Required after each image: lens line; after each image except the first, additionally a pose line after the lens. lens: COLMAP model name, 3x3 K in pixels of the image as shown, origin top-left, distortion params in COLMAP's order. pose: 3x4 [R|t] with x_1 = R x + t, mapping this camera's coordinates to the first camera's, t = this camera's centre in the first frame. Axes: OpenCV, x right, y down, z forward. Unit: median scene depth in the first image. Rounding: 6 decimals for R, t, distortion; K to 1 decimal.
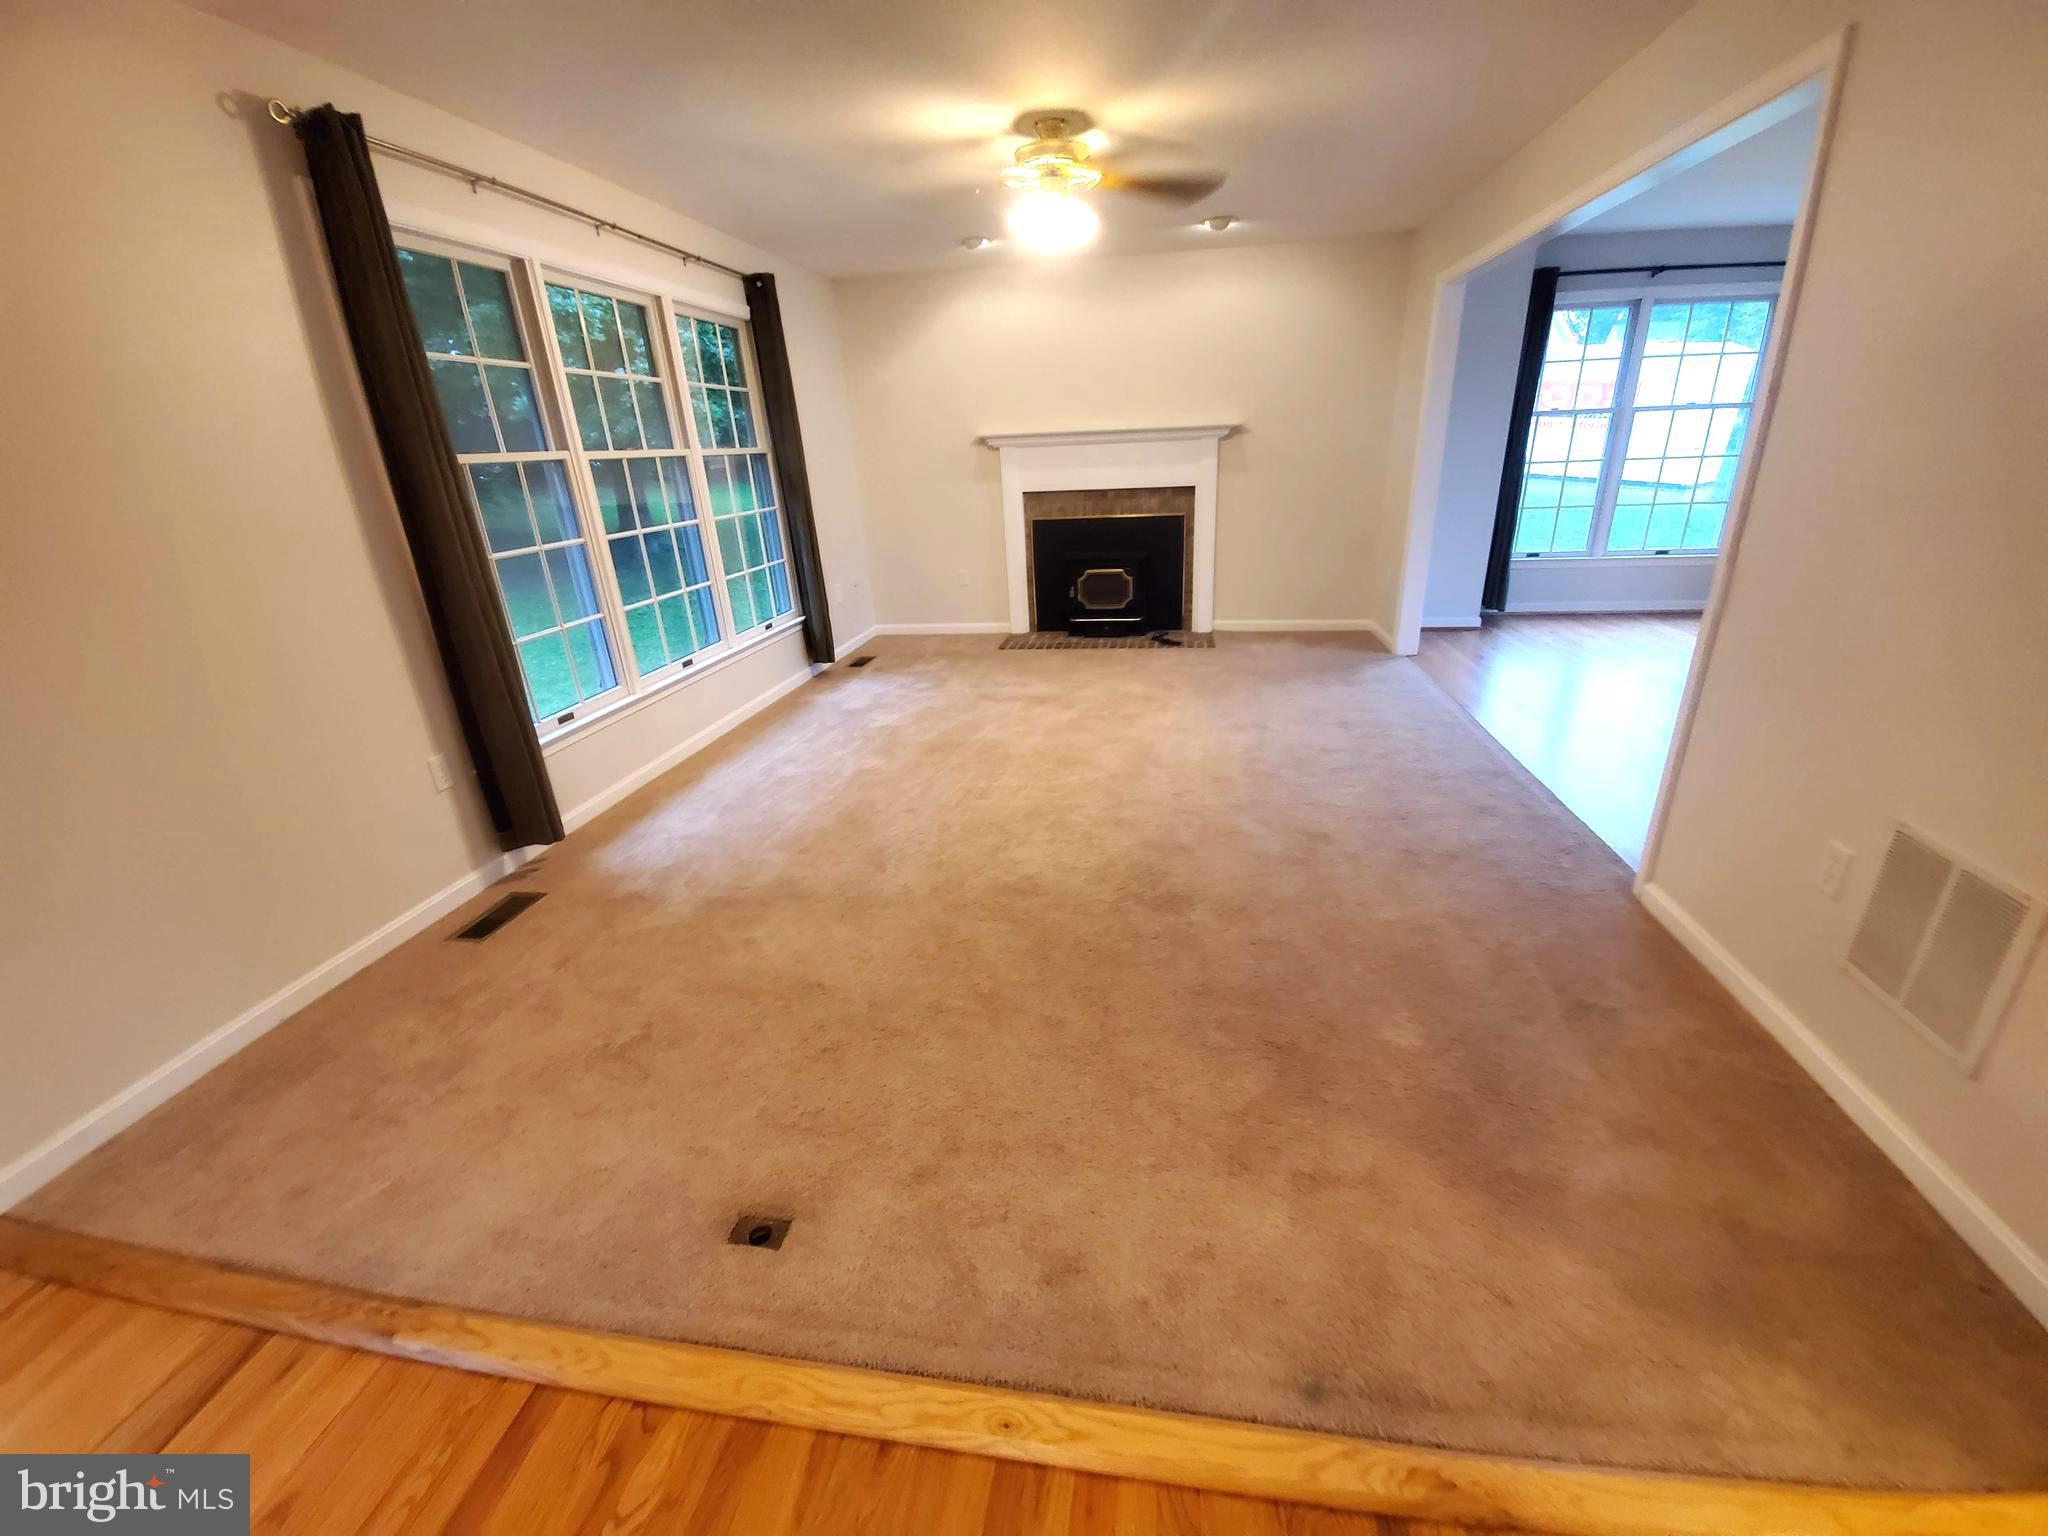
lens RADIAL K [[806.9, 0, 1041.1], [0, 806.9, 765.5], [0, 0, 1]] dist [0.021644, -0.020458]
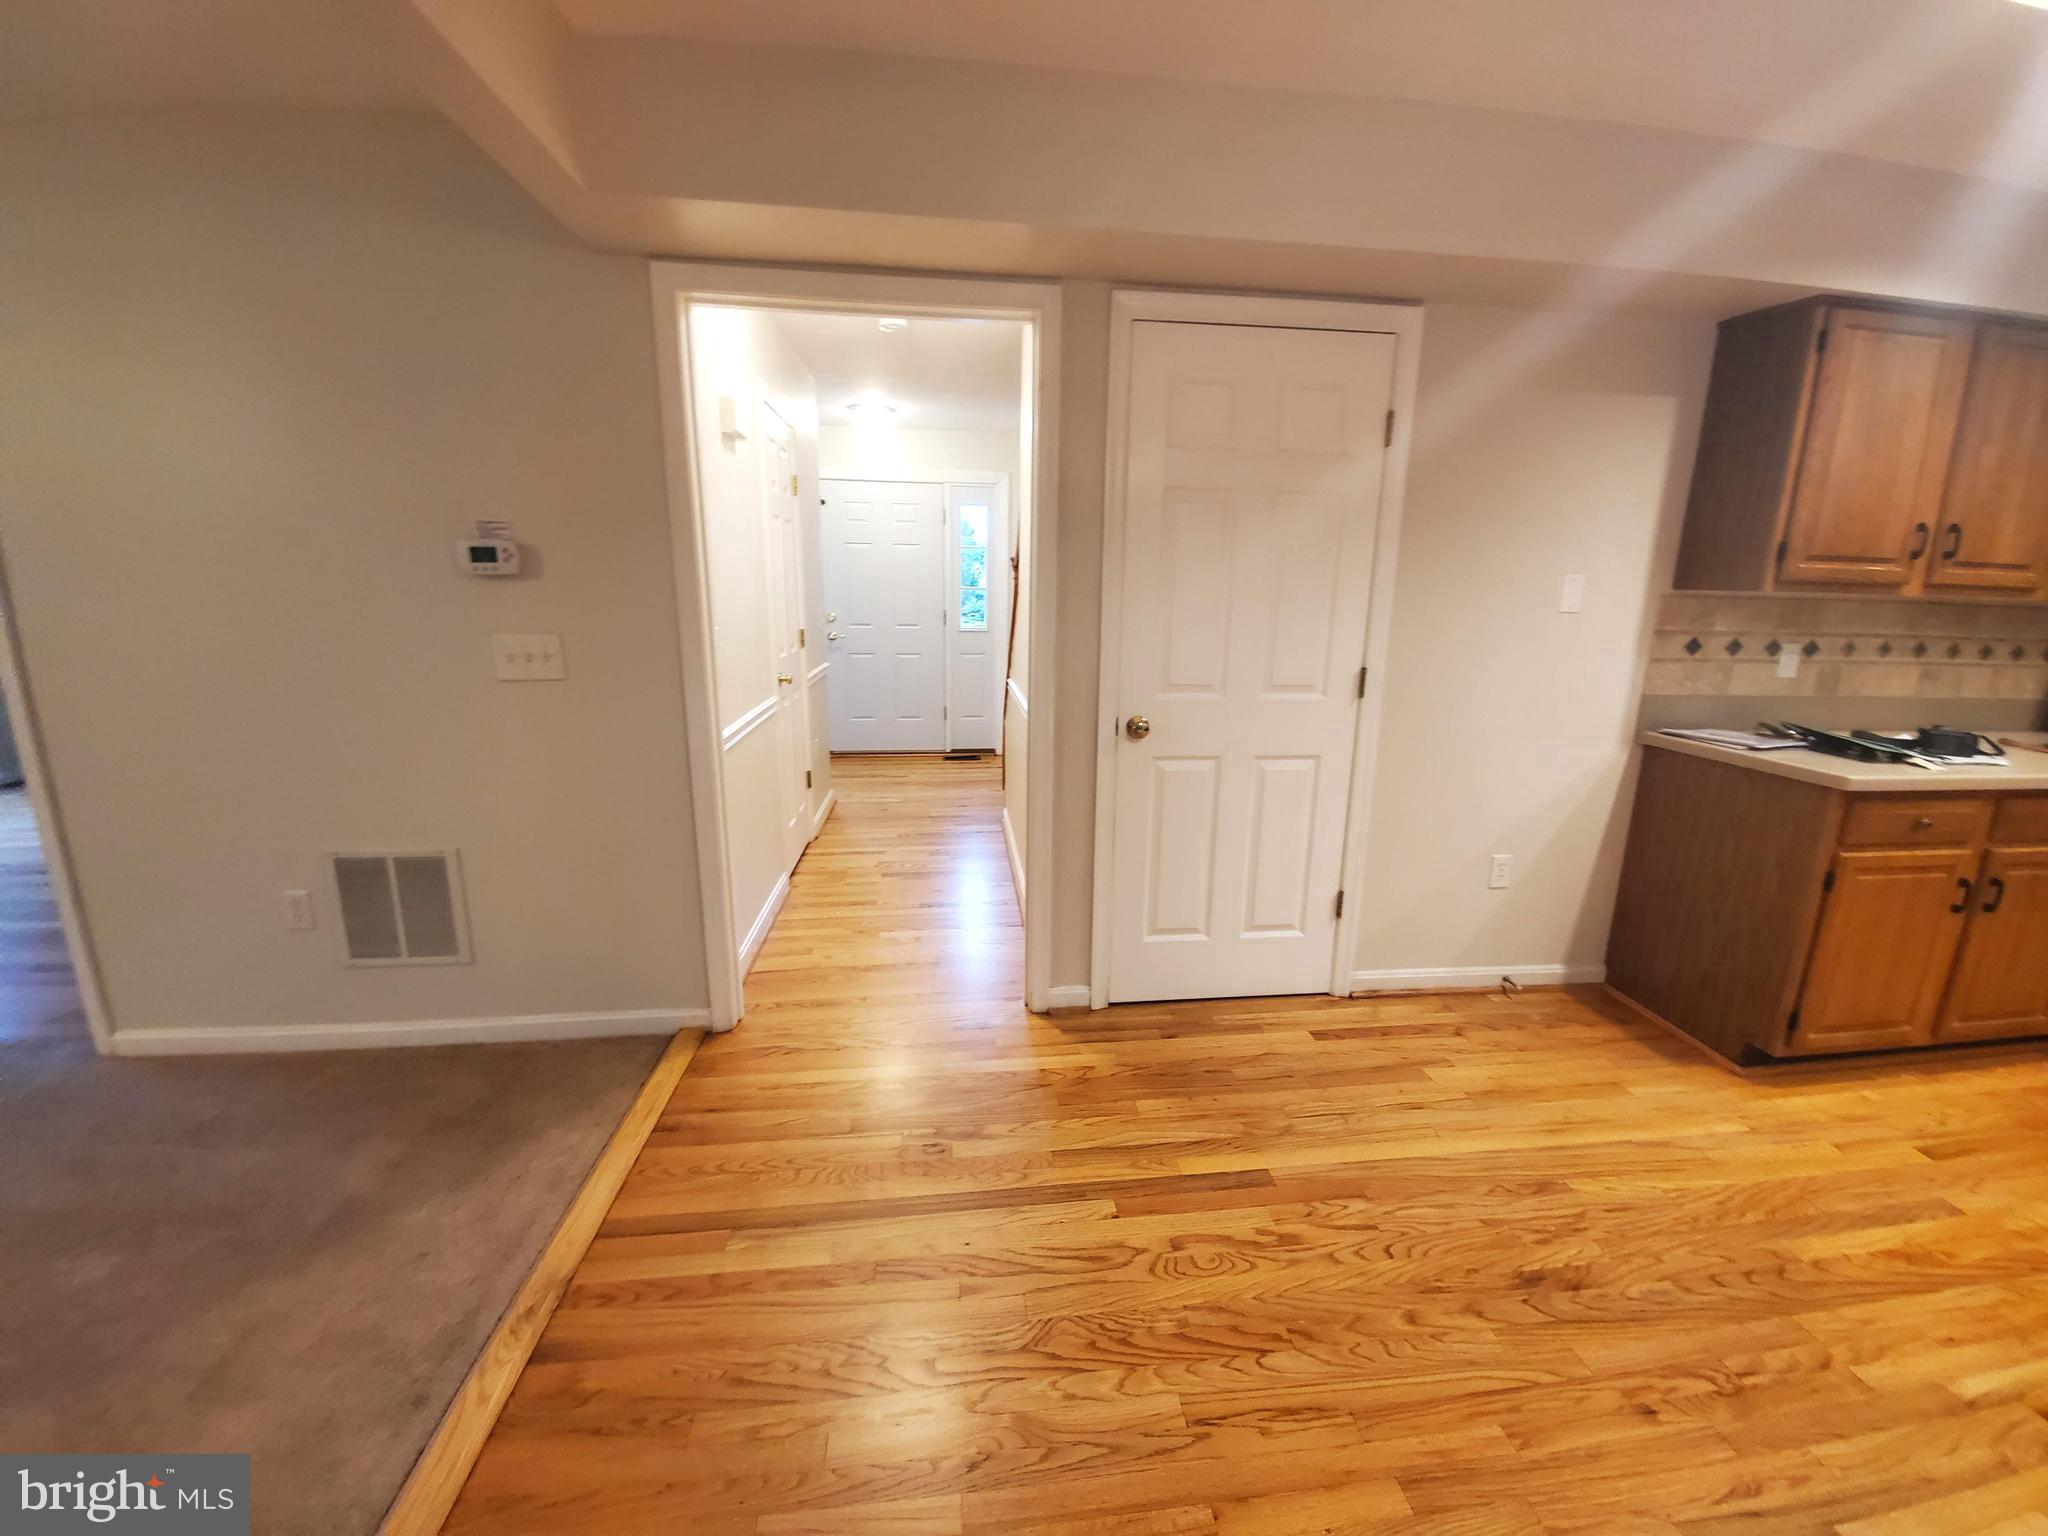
lens RADIAL K [[806.9, 0, 1041.1], [0, 806.9, 765.5], [0, 0, 1]] dist [0.021644, -0.020458]
pose [[-0.270714, -0.173905, 0.946821, -0.312899], [0.351084, 0.897969, 0.265314, -0.005423], [-0.896356, 0.404238, -0.182038, 0.028376]]
